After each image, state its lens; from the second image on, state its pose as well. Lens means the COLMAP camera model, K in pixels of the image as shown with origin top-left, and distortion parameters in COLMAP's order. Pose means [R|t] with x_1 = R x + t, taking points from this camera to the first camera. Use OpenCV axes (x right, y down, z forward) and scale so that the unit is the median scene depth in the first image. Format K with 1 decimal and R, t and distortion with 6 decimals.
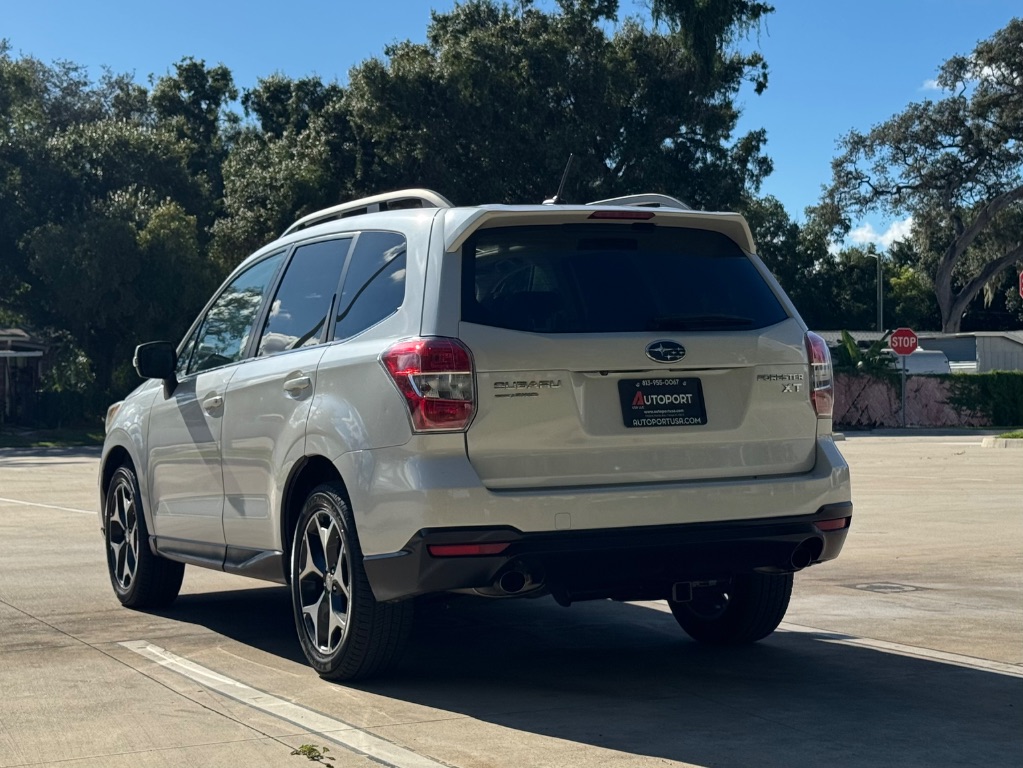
lens RADIAL K [[766.7, 0, 511.5], [0, 766.7, 384.0], [0, 0, 1]] dist [0.051551, -0.057107]
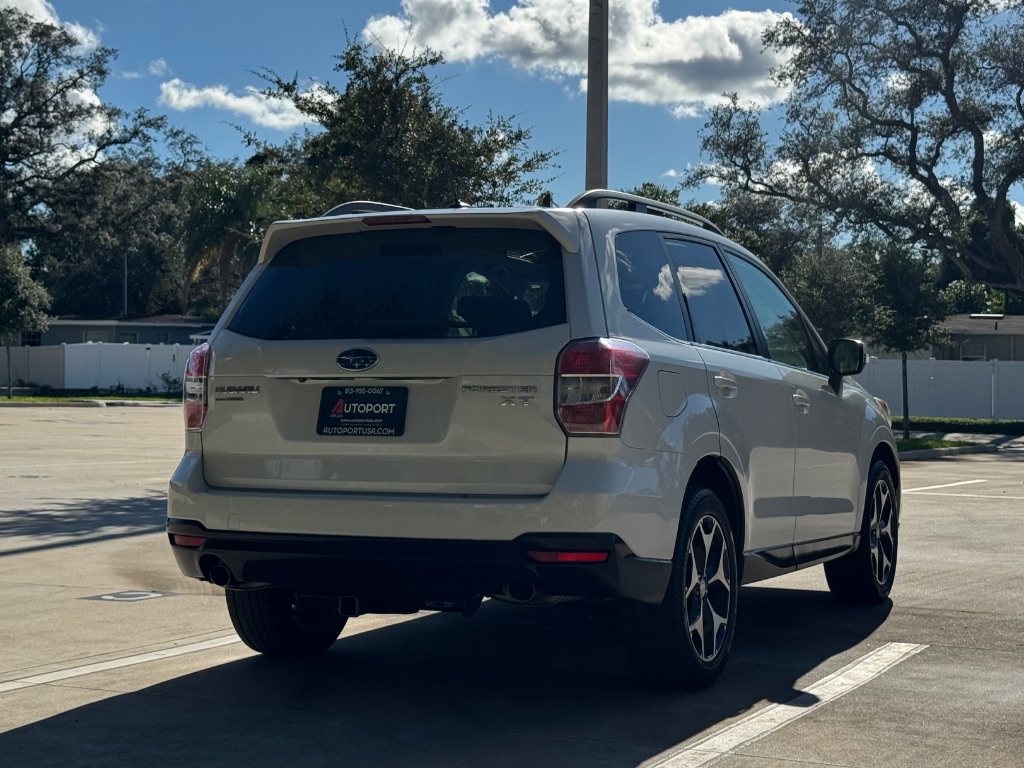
lens RADIAL K [[767.4, 0, 512.0], [0, 767.4, 384.0], [0, 0, 1]] dist [0.051551, -0.057107]
pose [[0.871229, 0.022936, -0.490341, 0.844738], [-0.020527, 0.999736, 0.010290, -0.024867], [0.490448, 0.001100, 0.871470, 0.240149]]
